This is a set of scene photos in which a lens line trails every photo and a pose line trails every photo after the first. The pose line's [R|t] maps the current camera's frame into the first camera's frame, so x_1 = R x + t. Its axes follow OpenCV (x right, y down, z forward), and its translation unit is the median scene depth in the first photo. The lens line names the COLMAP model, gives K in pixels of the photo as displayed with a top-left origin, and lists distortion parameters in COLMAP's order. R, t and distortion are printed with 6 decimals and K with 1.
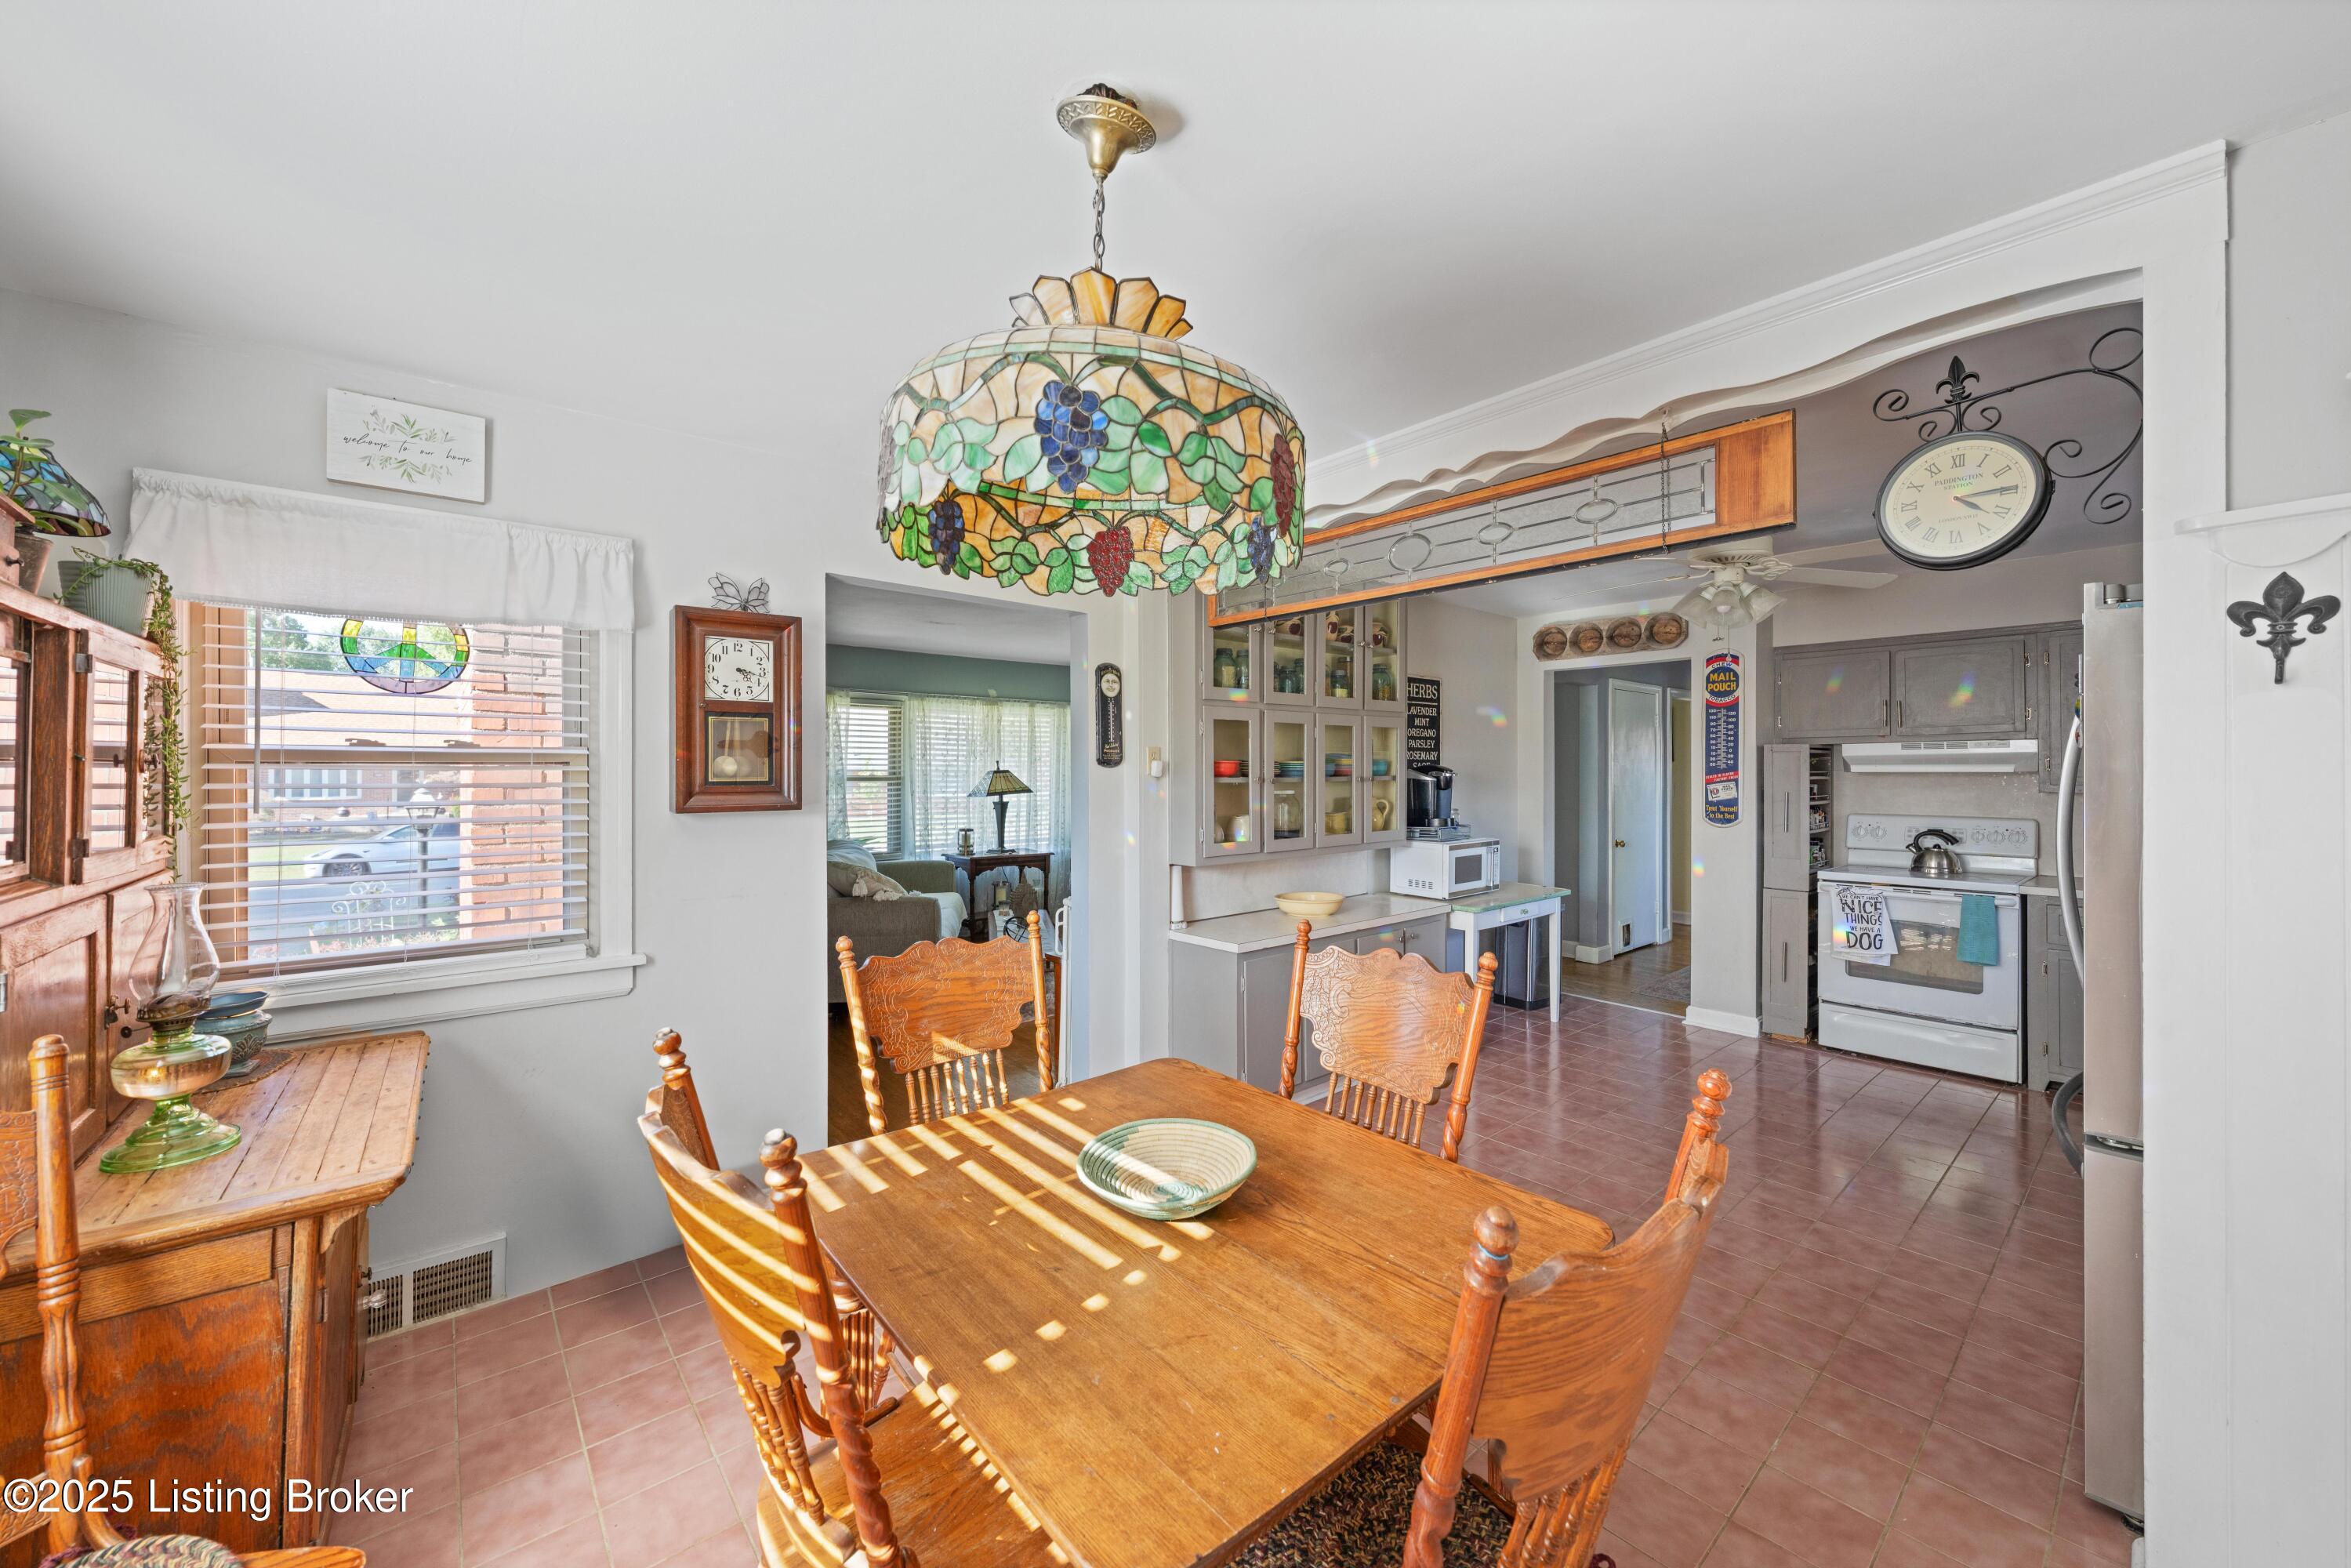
lens RADIAL K [[891.8, 0, 1175.5], [0, 891.8, 784.0], [0, 0, 1]] dist [0.002166, 0.000079]
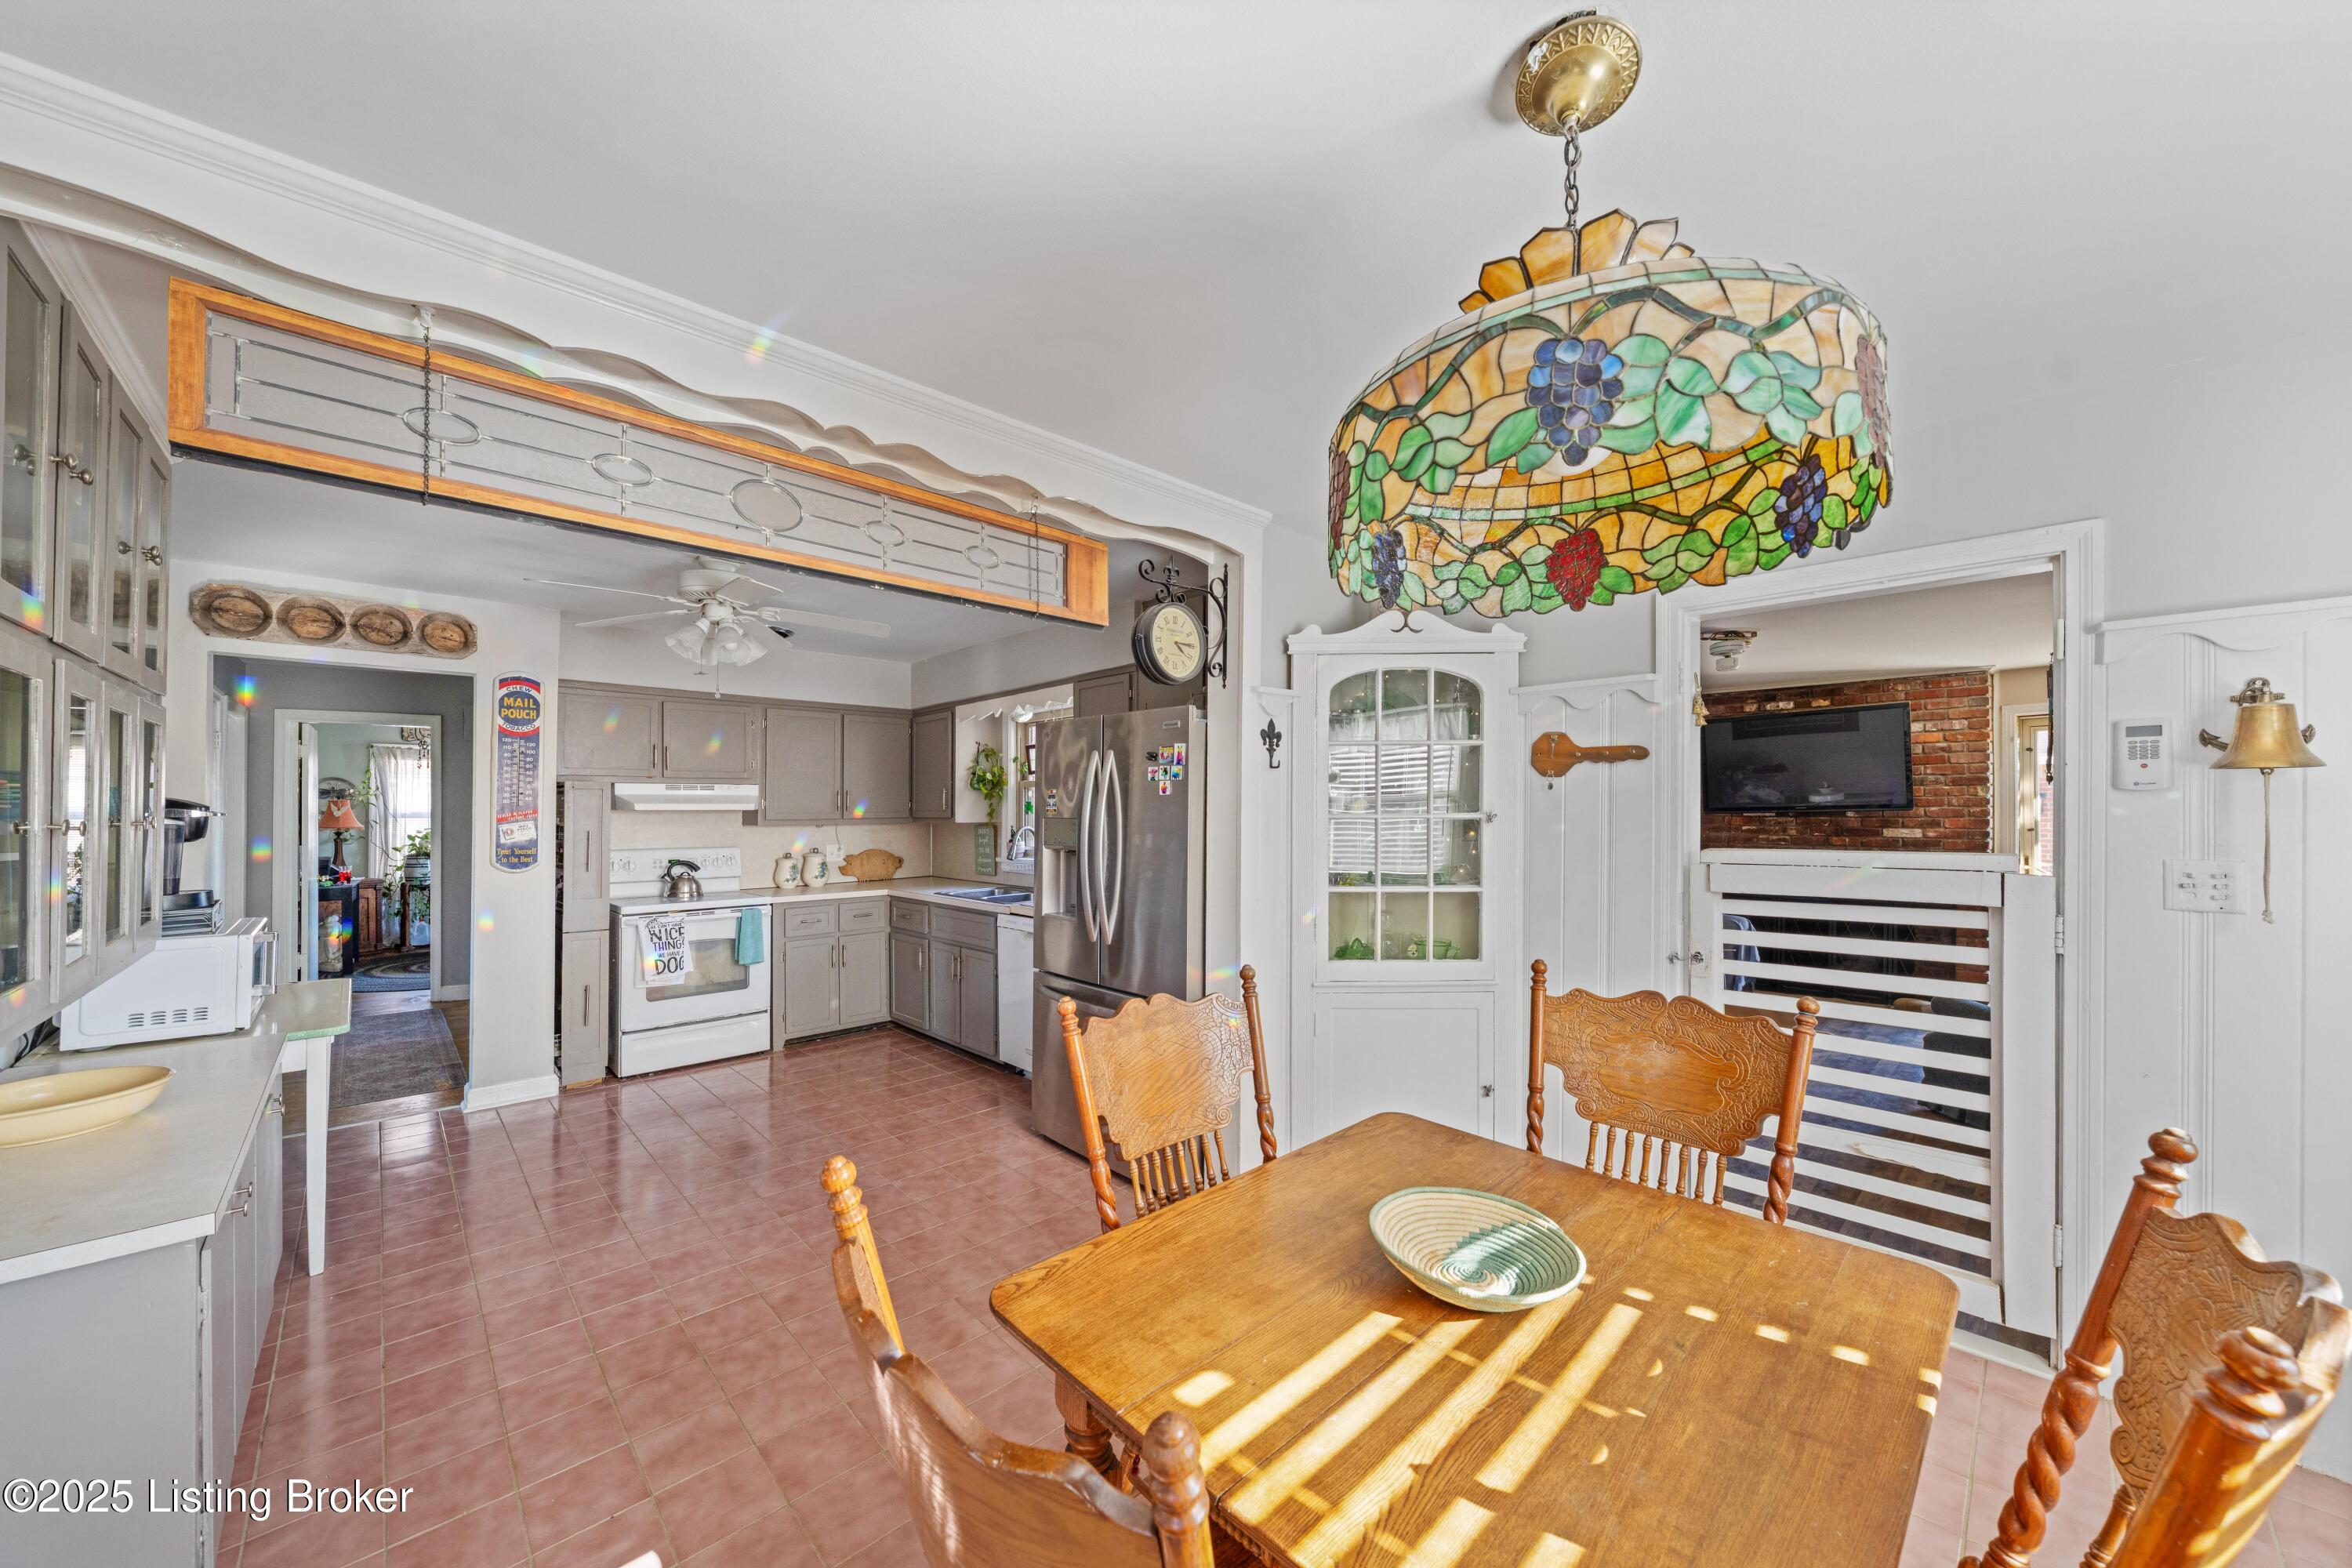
lens RADIAL K [[828.4, 0, 1177.6], [0, 828.4, 816.8], [0, 0, 1]] dist [-0.003599, -0.000130]
pose [[-0.051026, -0.007027, 0.998673, -0.253865], [0.015344, 0.999852, 0.007819, -0.003253], [-0.998579, 0.015723, -0.050911, 0.413093]]
